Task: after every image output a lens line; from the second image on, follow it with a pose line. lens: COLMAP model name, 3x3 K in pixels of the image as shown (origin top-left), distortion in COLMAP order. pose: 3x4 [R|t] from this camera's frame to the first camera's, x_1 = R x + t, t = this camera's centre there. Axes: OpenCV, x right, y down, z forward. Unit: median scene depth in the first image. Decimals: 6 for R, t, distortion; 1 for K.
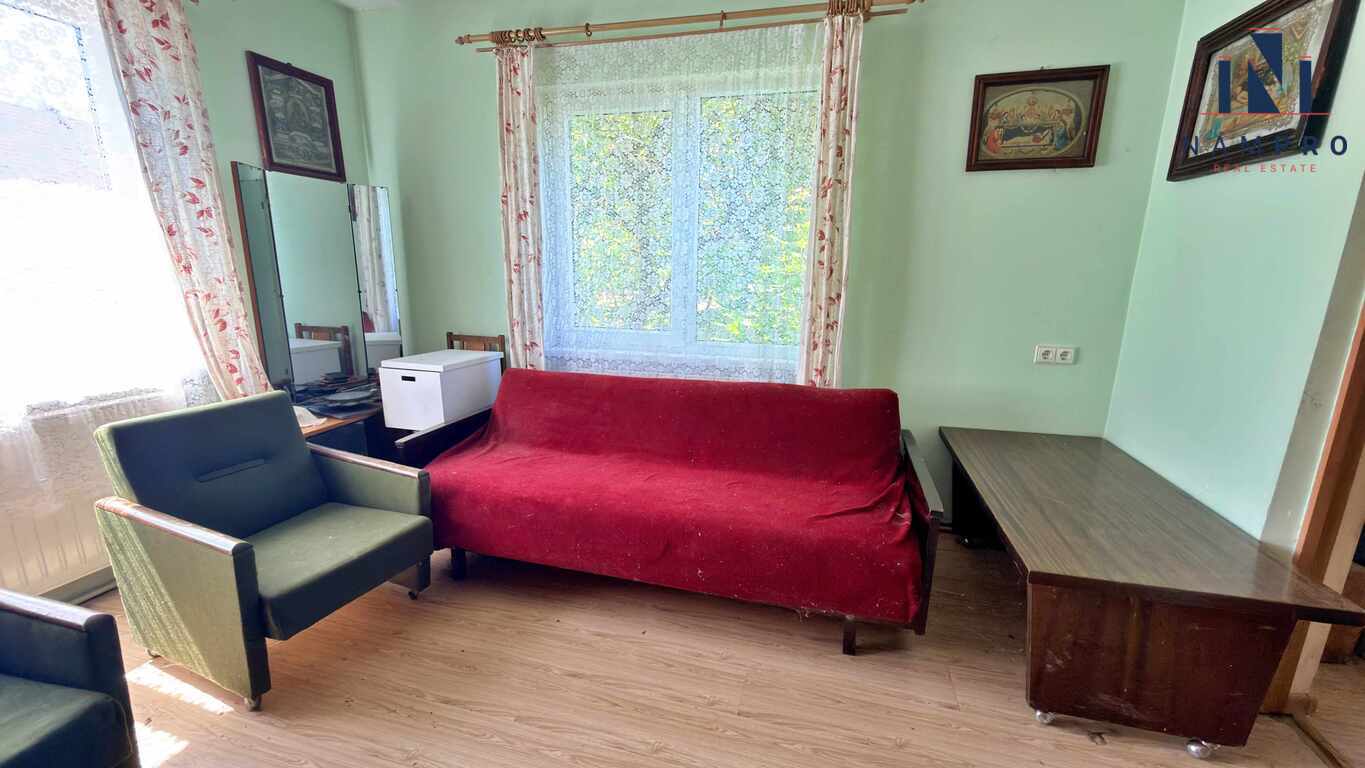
lens RADIAL K [[555.0, 0, 668.0], [0, 555.0, 387.2], [0, 0, 1]] dist [0.000366, 0.000155]
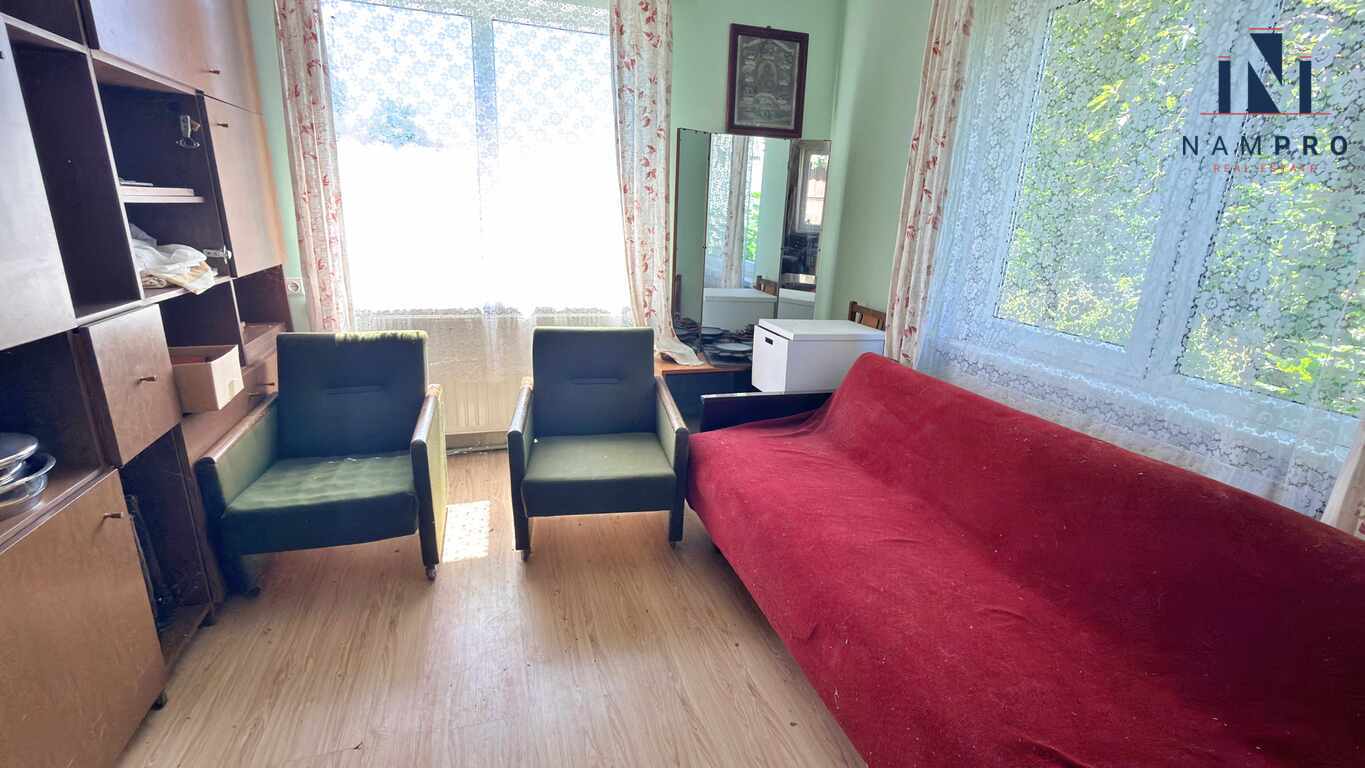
lens RADIAL K [[603.4, 0, 682.5], [0, 603.4, 384.0], [0, 0, 1]] dist [0.002794, 0.000230]
pose [[0.548049, 0.241002, -0.800975, 0.308303], [-0.214160, 0.966103, 0.144152, -0.061914], [0.808565, 0.092534, 0.581085, 0.273355]]
